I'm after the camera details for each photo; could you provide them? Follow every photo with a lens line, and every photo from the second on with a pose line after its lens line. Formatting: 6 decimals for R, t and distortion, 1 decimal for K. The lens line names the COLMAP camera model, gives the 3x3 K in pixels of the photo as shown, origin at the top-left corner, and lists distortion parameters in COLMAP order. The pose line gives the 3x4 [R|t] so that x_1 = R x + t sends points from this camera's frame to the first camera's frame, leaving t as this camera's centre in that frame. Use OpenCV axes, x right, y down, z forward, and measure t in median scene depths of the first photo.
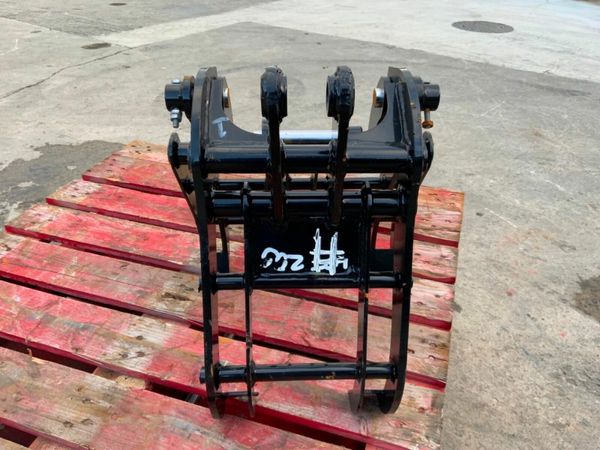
lens RADIAL K [[498.8, 0, 300.0], [0, 498.8, 225.0], [0, 0, 1]] dist [0.058473, -0.121986]
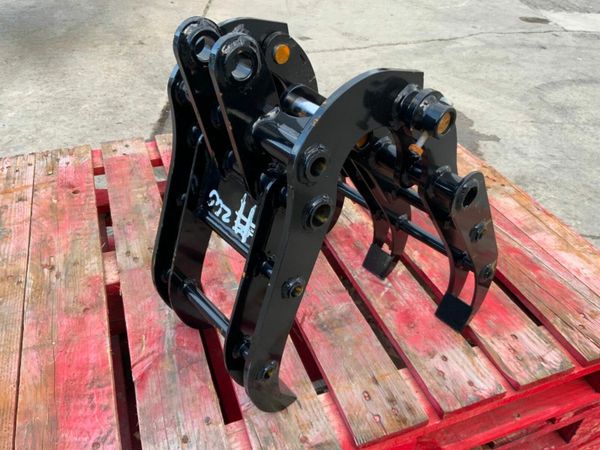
lens RADIAL K [[498.8, 0, 300.0], [0, 498.8, 225.0], [0, 0, 1]] dist [0.058473, -0.121986]
pose [[0.623776, 0.470860, -0.623855, 0.559130], [-0.438395, 0.871571, 0.219486, -0.151710], [0.647081, 0.136585, 0.750088, 0.229278]]
